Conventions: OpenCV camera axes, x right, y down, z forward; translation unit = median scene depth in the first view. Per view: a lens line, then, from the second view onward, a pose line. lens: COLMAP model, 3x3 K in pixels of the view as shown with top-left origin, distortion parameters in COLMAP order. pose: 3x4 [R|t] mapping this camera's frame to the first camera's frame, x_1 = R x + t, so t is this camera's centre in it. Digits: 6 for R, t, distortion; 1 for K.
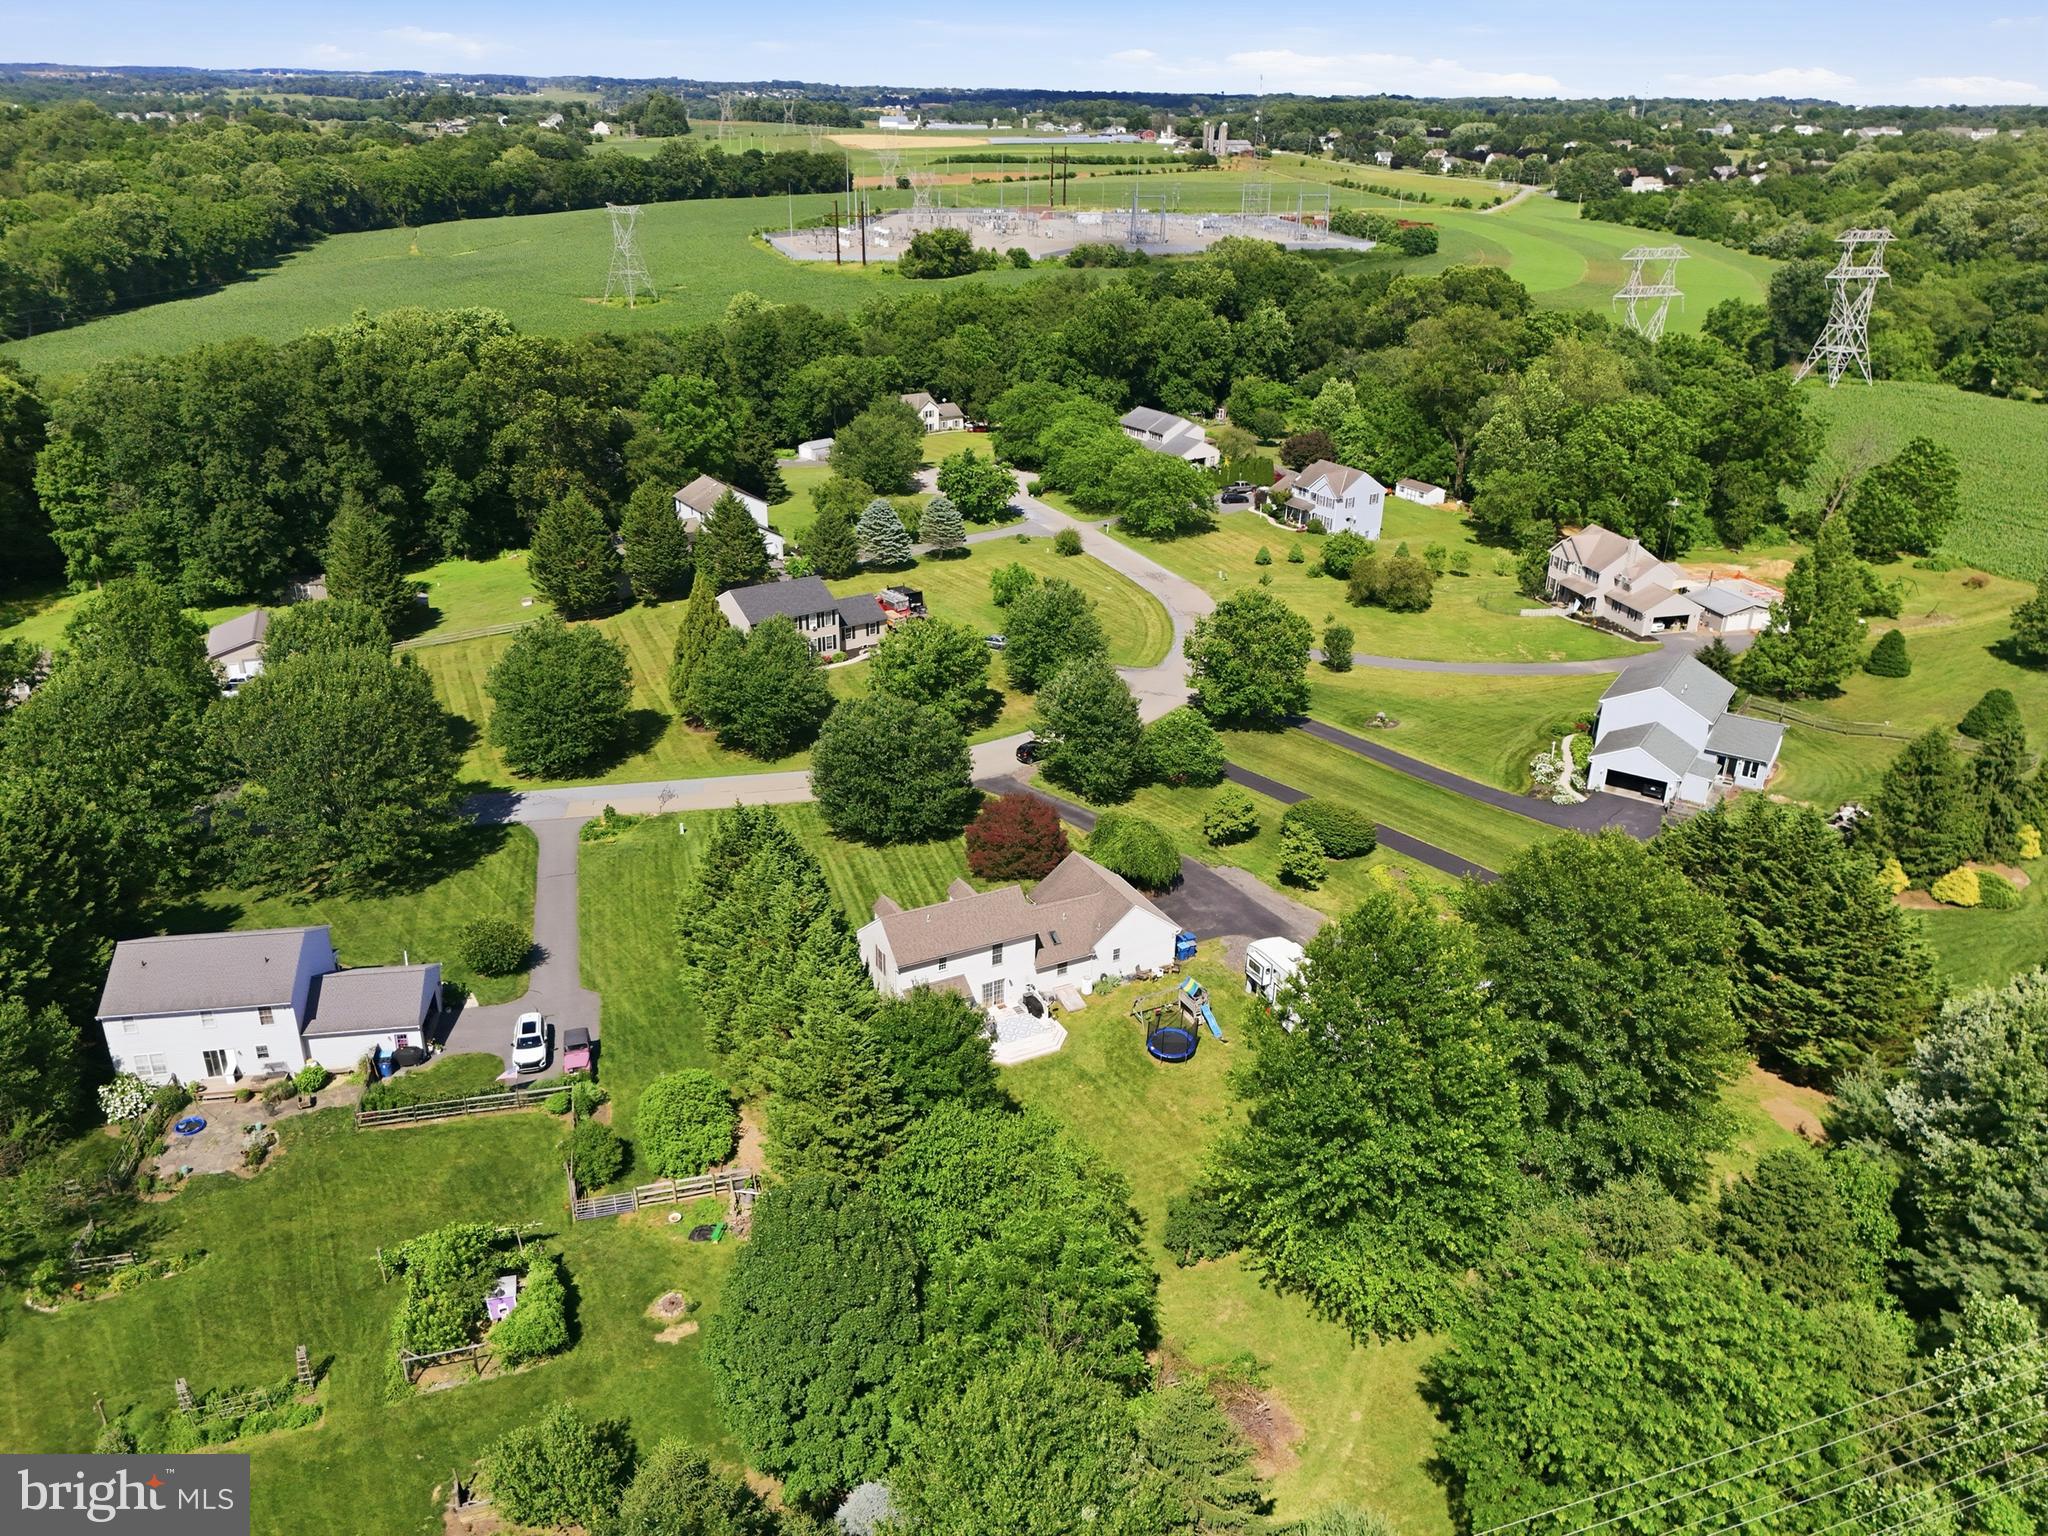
lens RADIAL K [[1513.2, 0, 1024.0], [0, 1513.2, 768.0], [0, 0, 1]] dist [0.094106, -0.069668]
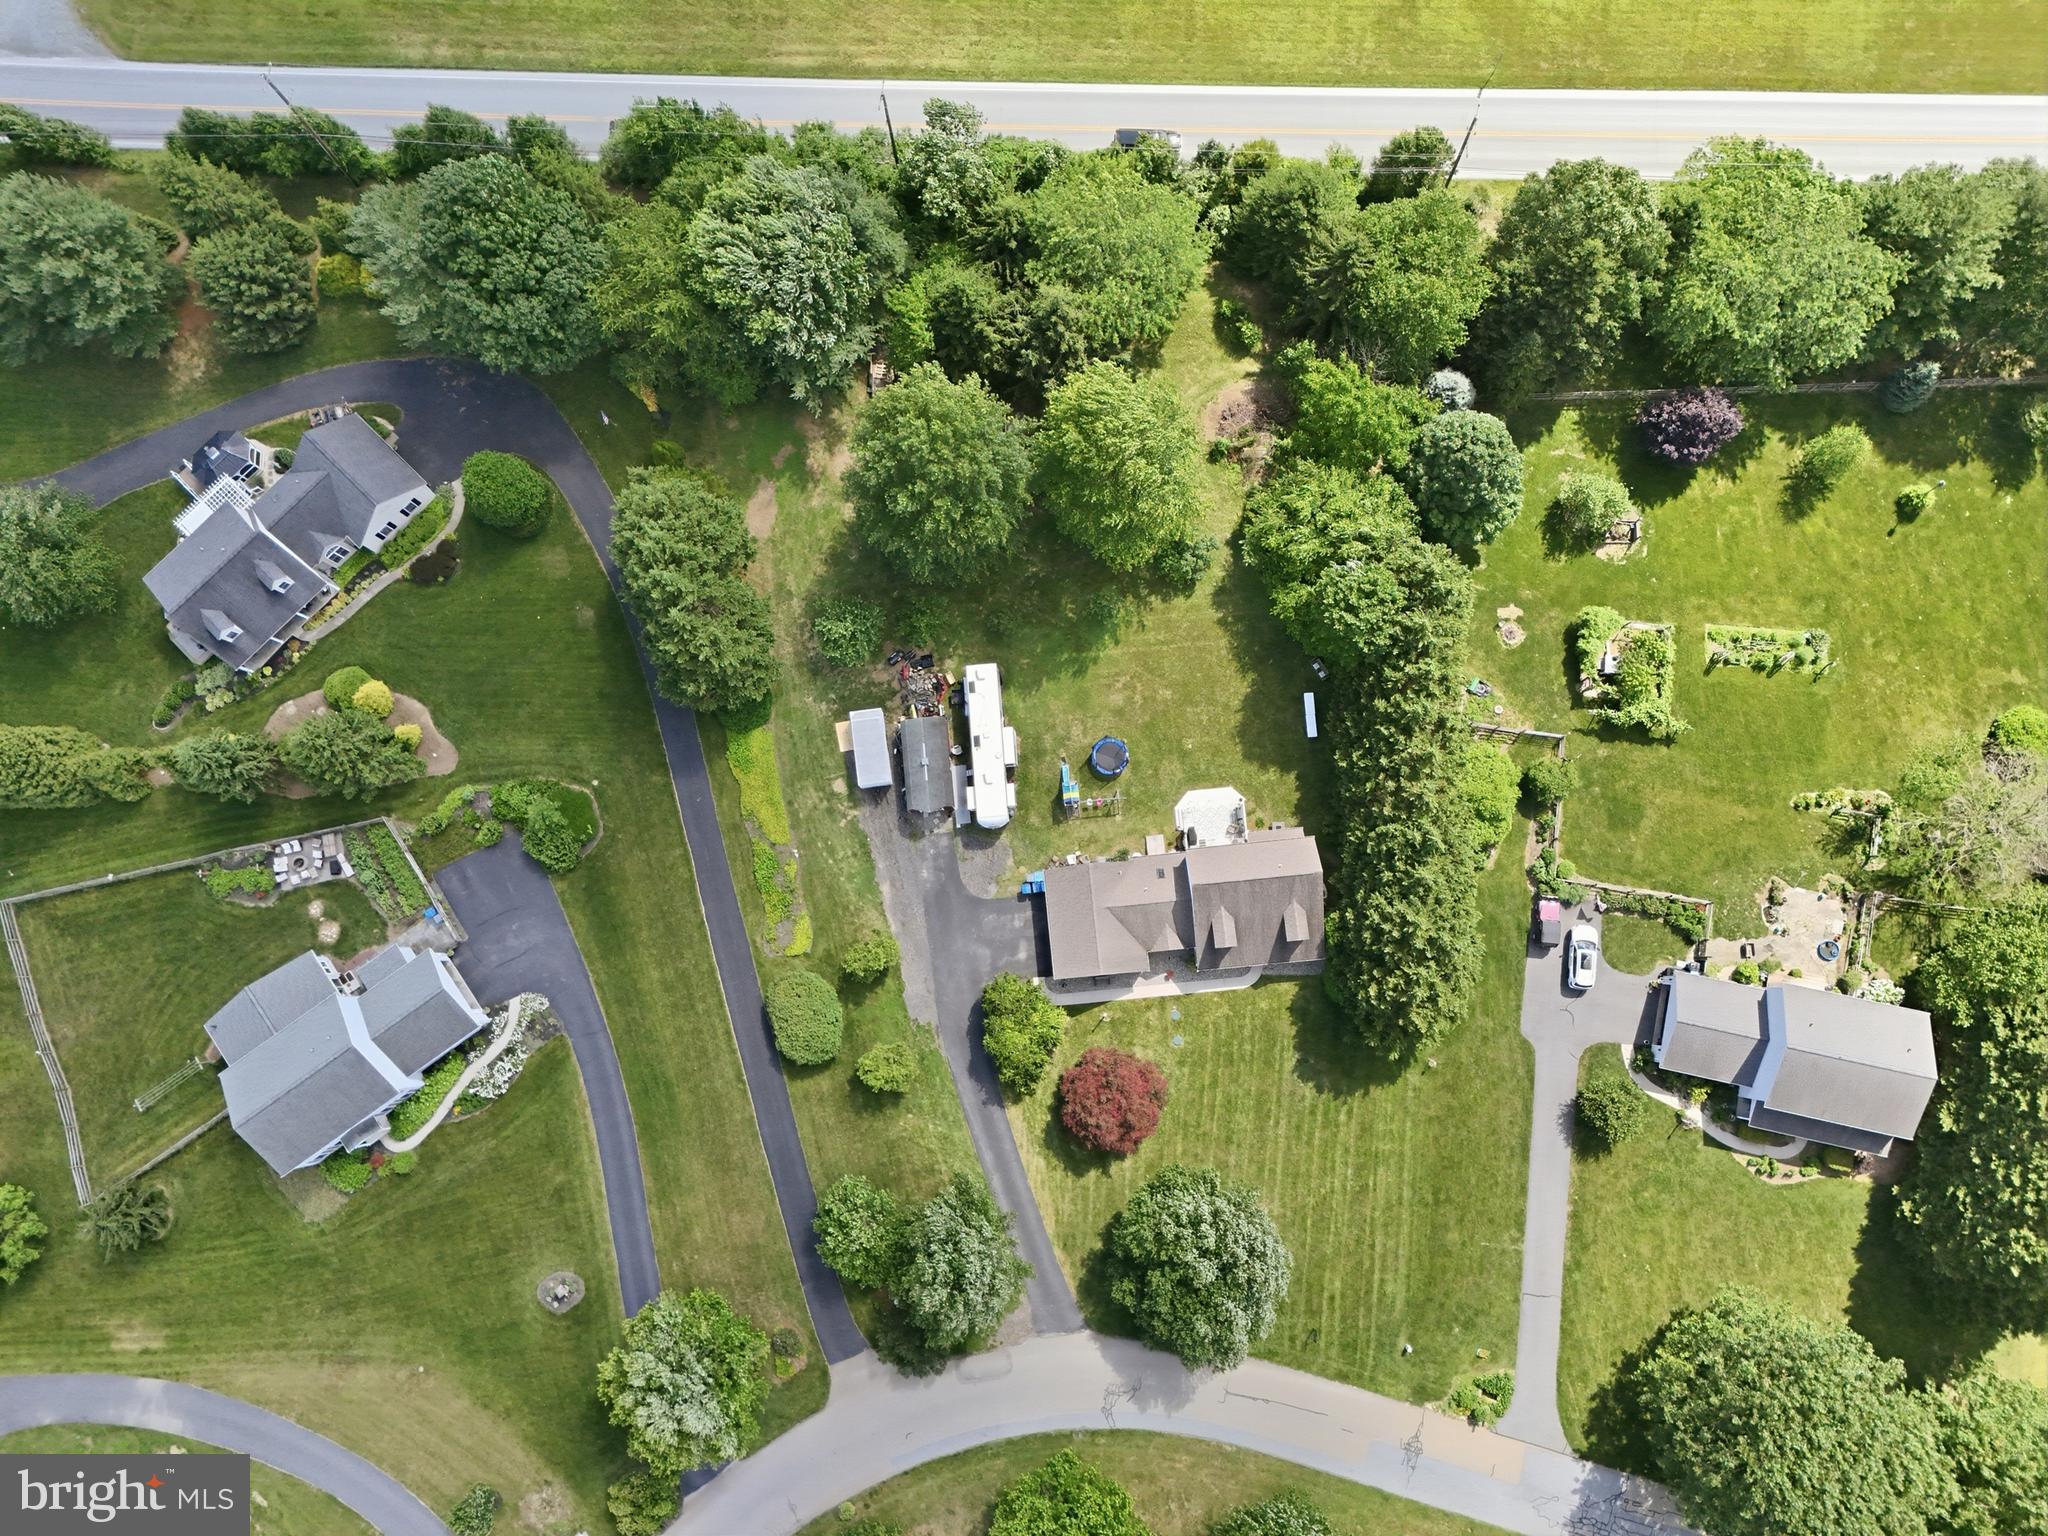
lens RADIAL K [[1499.9, 0, 1032.8], [0, 1499.9, 769.9], [0, 0, 1]] dist [0.079659, -0.074544]
pose [[-0.931119, -0.357070, 0.074283, 0.059265], [0.177865, -0.266761, 0.947208, -1.067665], [-0.318404, 0.895176, 0.311897, 0.649258]]
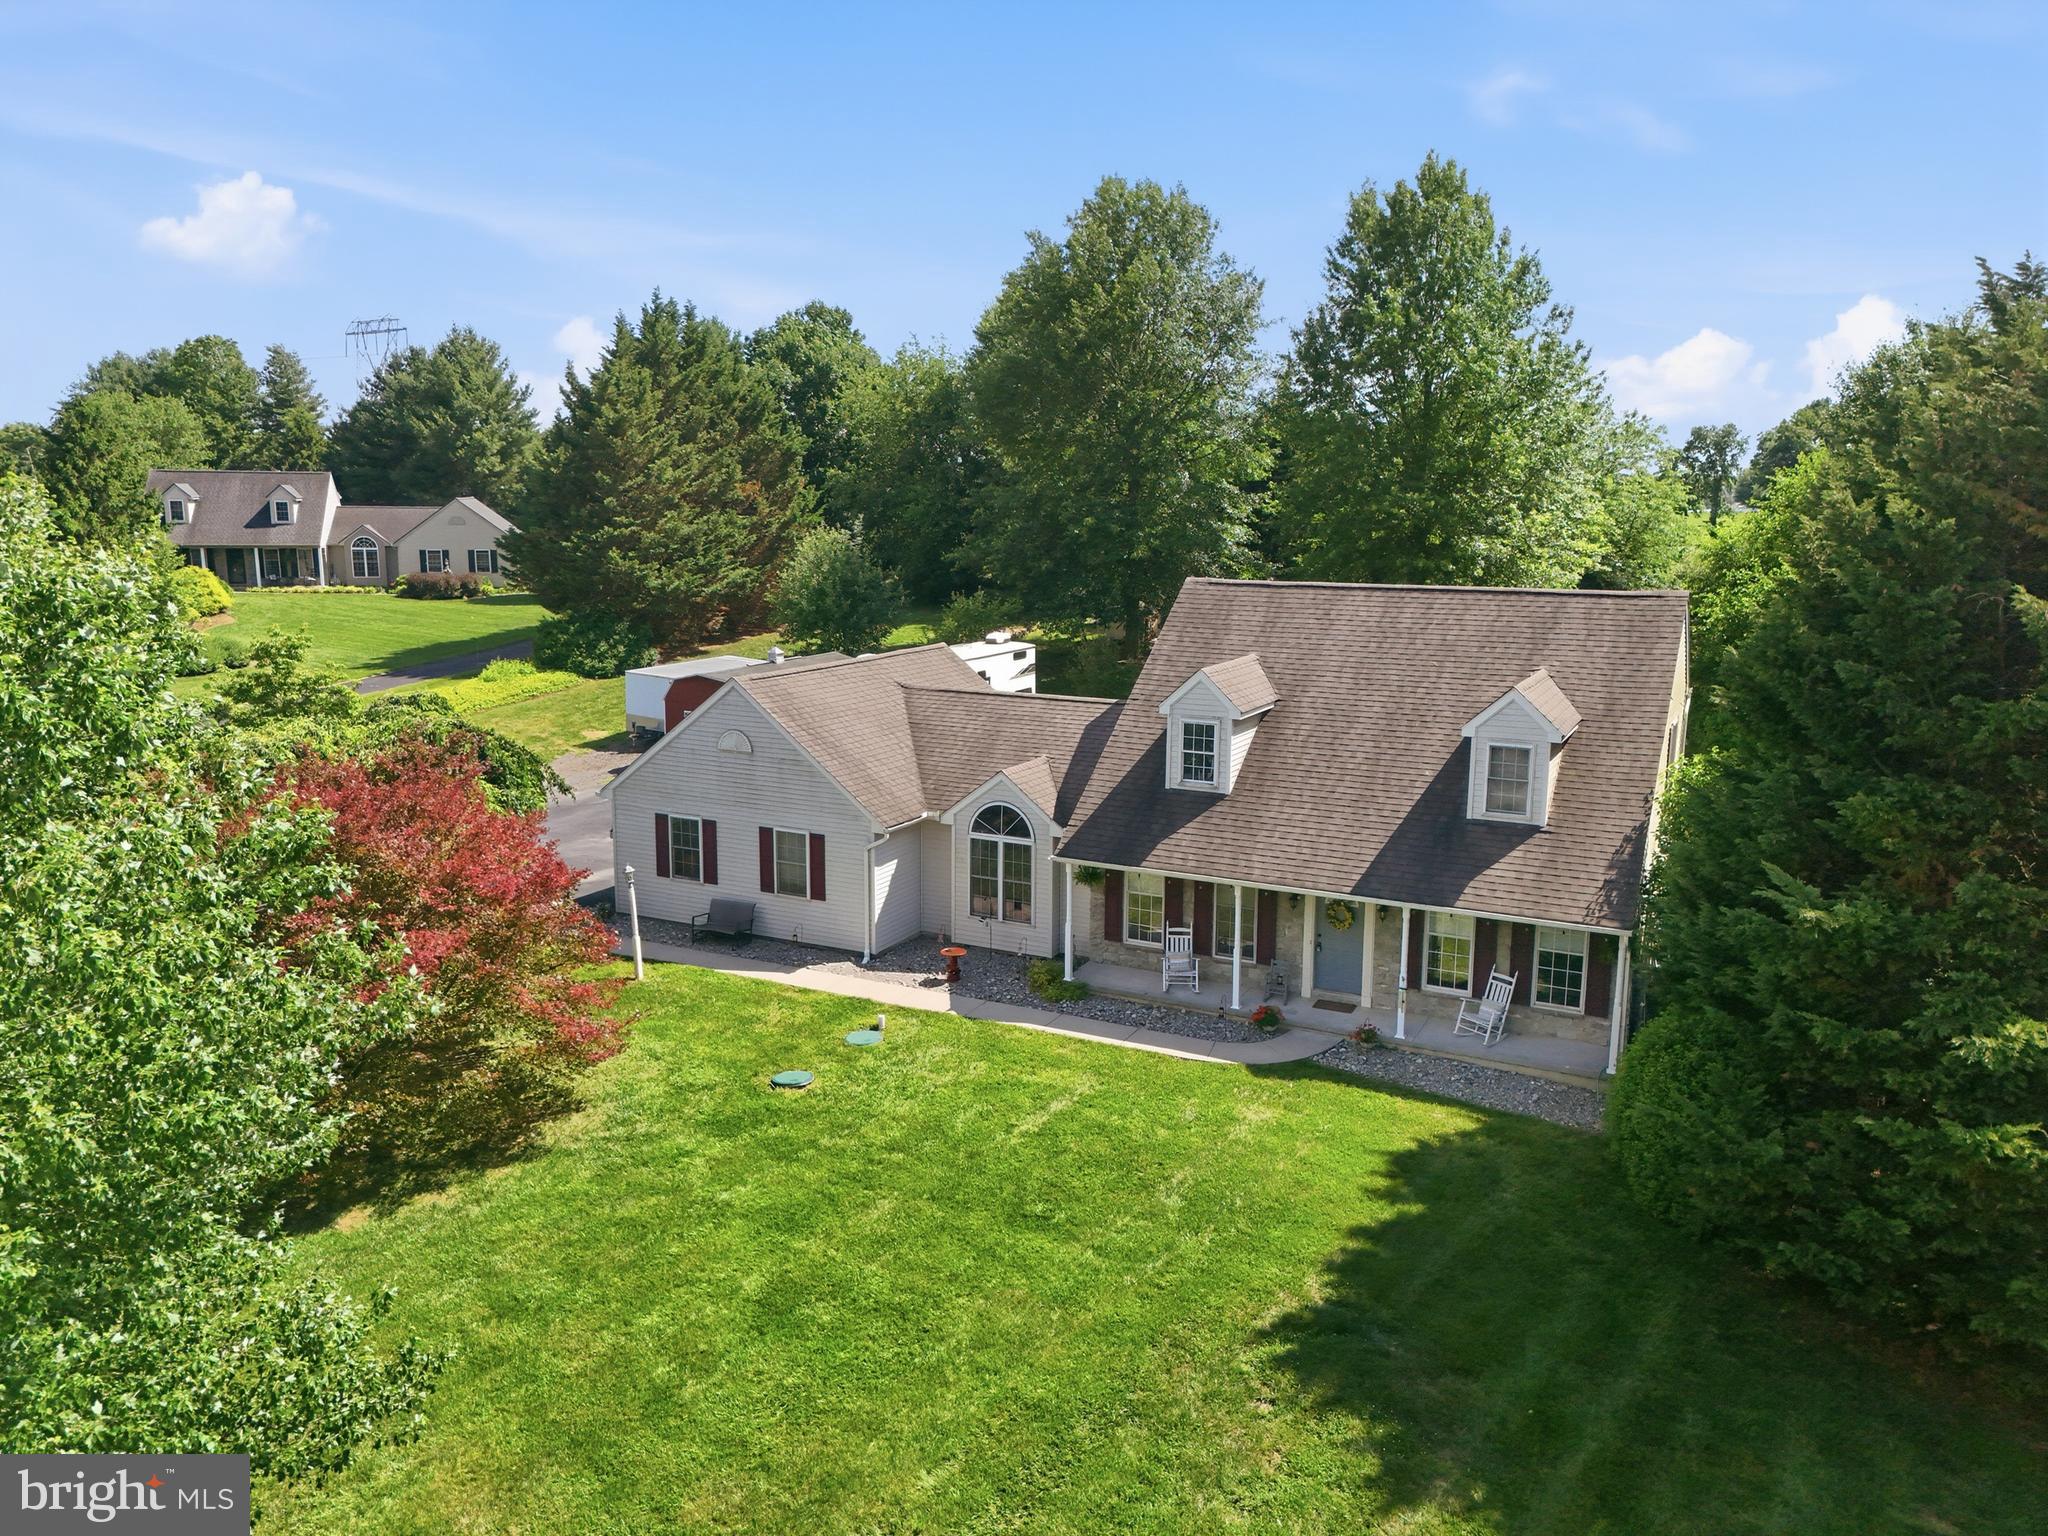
lens RADIAL K [[1513.2, 0, 1024.0], [0, 1513.2, 768.0], [0, 0, 1]] dist [0.094106, -0.069668]
pose [[-0.588959, -0.171278, 0.789805, -0.265578], [0.321647, 0.846869, 0.423505, -0.036596], [-0.741398, 0.503465, -0.443680, 1.277252]]
